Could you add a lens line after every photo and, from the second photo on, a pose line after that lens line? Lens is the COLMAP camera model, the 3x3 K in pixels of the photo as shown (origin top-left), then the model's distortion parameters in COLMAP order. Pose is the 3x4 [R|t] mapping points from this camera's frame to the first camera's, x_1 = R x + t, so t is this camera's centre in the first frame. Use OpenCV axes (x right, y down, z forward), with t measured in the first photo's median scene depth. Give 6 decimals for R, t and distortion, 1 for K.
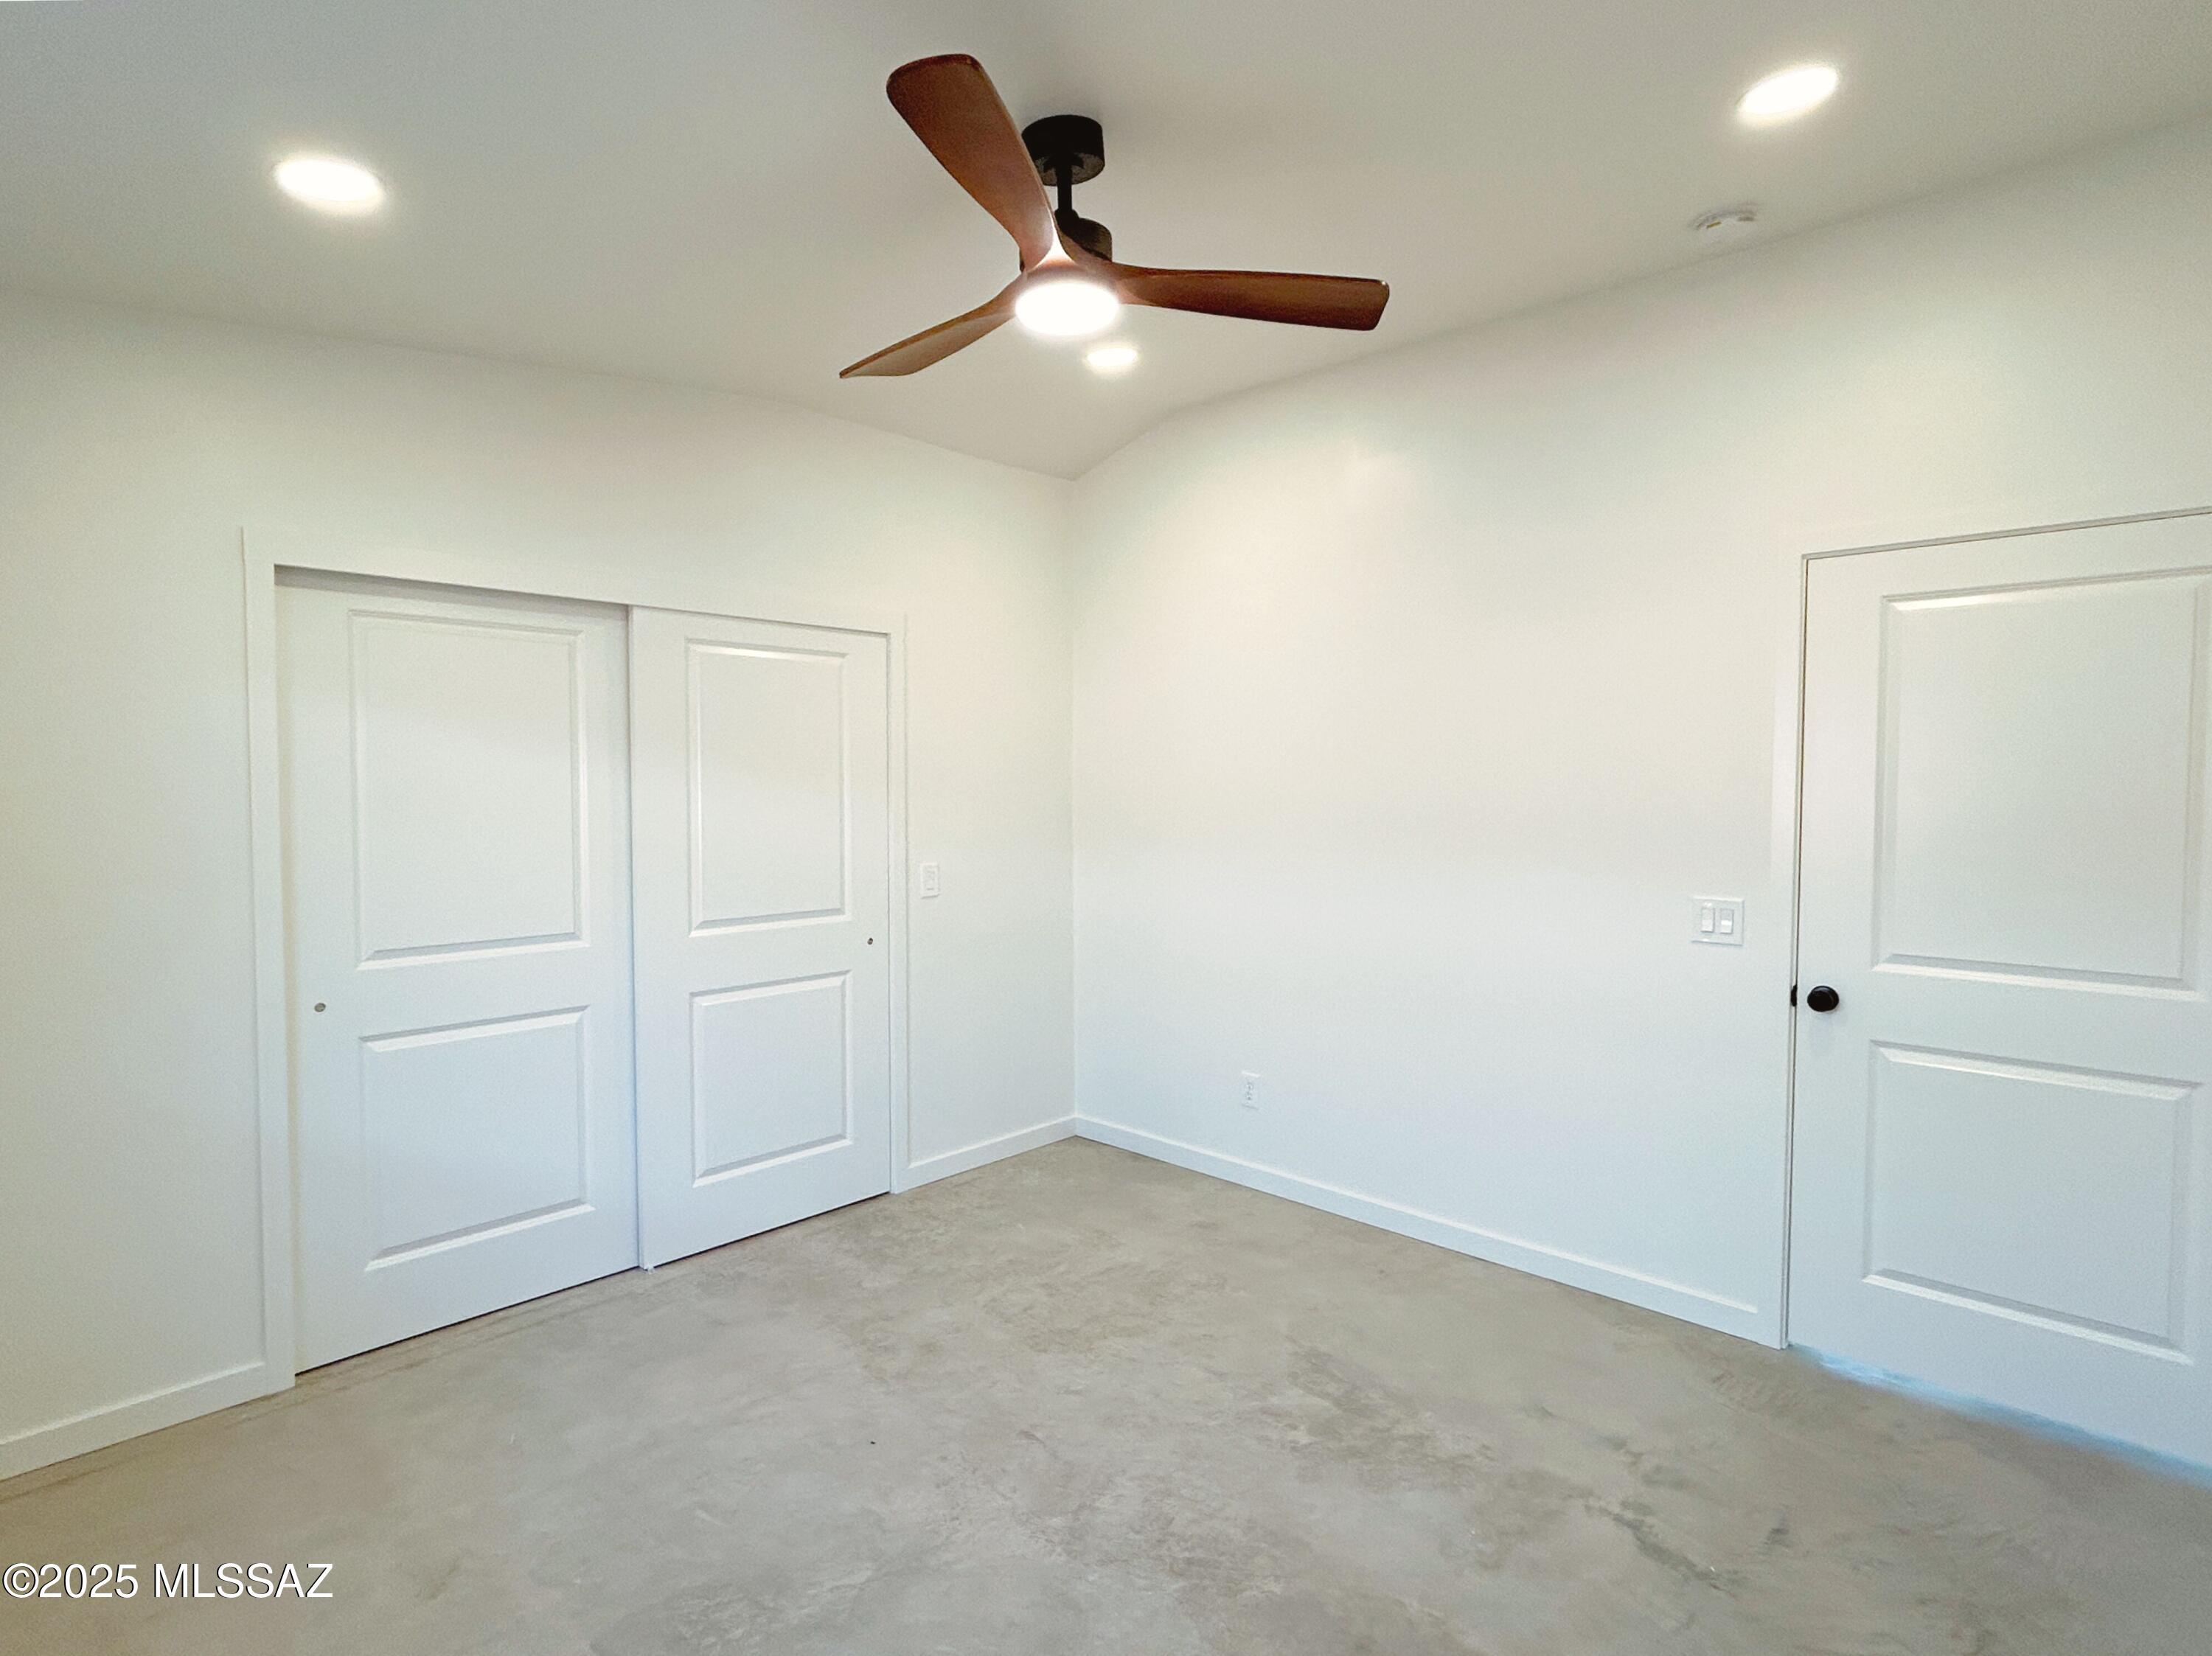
lens RADIAL K [[1182.1, 0, 1096.1], [0, 1182.1, 824.4], [0, 0, 1]] dist [0.001427, 0.001908]
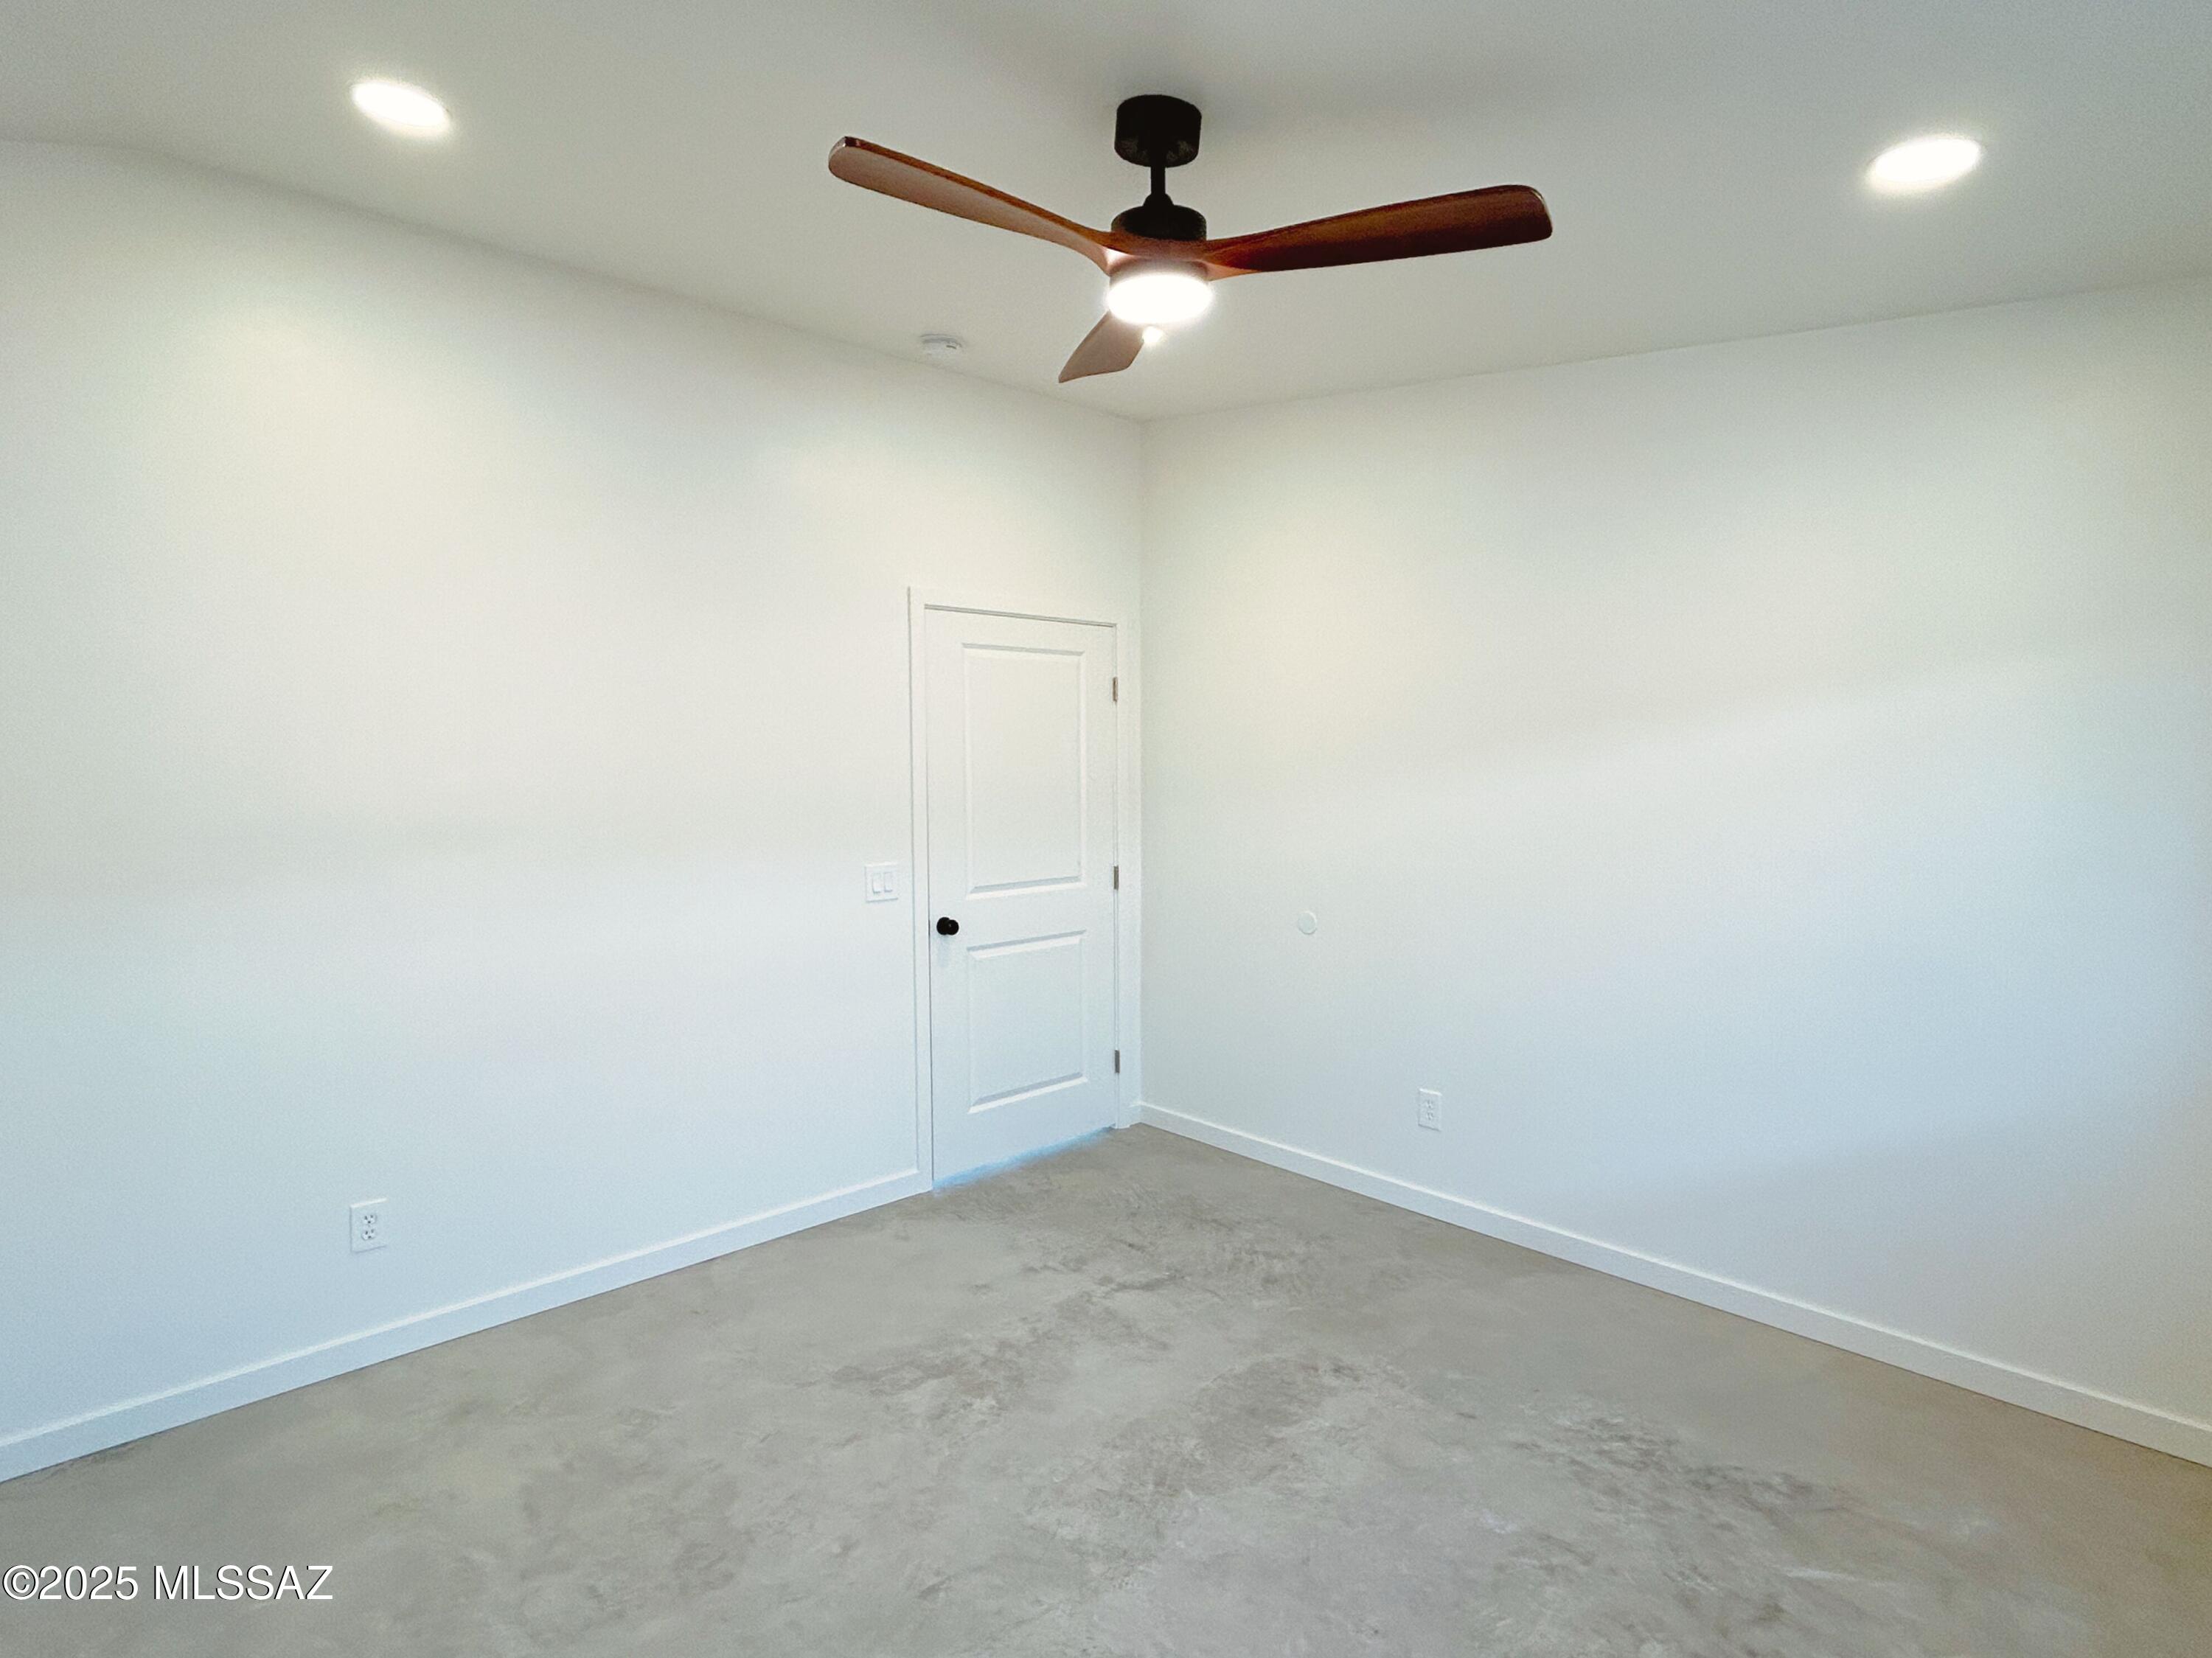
lens RADIAL K [[1182.0, 0, 1096.1], [0, 1182.0, 825.4], [0, 0, 1]] dist [0.001427, 0.001908]
pose [[0.034257, -0.063780, 0.997376, -0.723443], [0.044331, 0.997076, 0.062239, -0.047657], [-0.998429, 0.042083, 0.036984, 0.724194]]
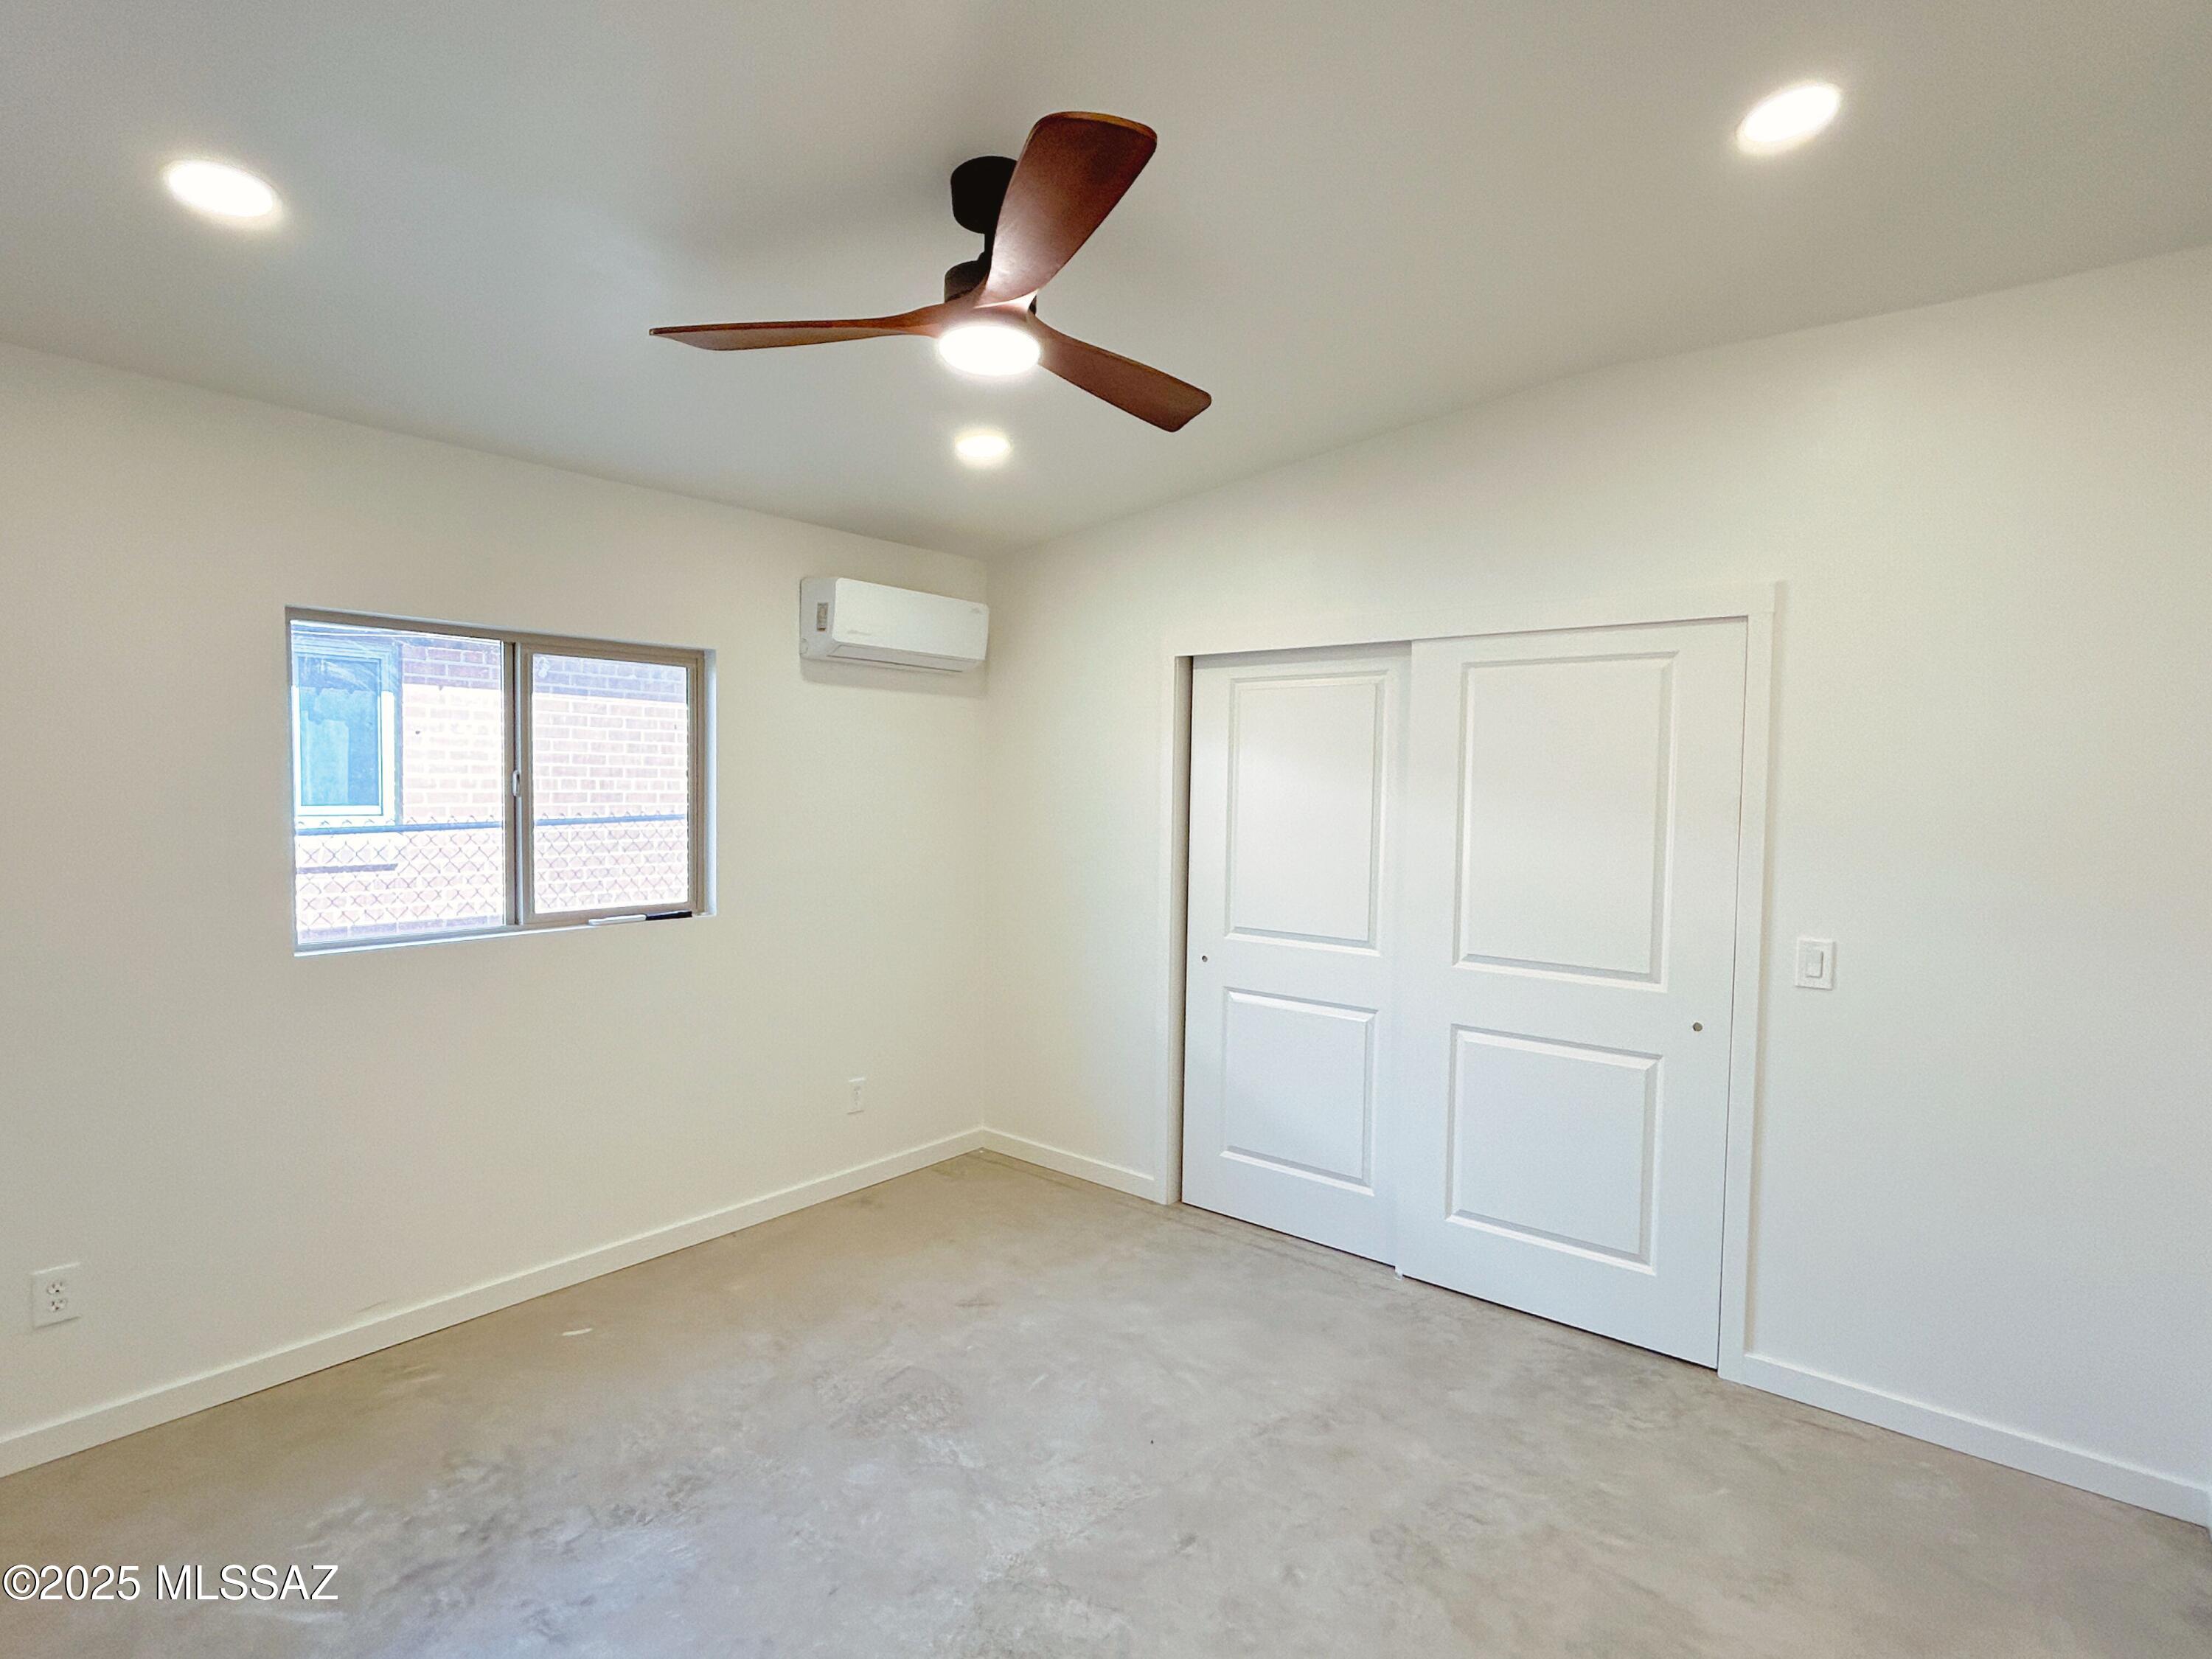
lens RADIAL K [[1108.2, 0, 1028.5], [0, 1108.2, 830.8], [0, 0, 1]] dist [0.000853, 0.000756]
pose [[0.038548, 0.046311, -0.998183, 0.658215], [-0.050818, 0.997724, 0.044327, -0.048300], [0.997964, 0.049017, 0.040814, 0.710207]]
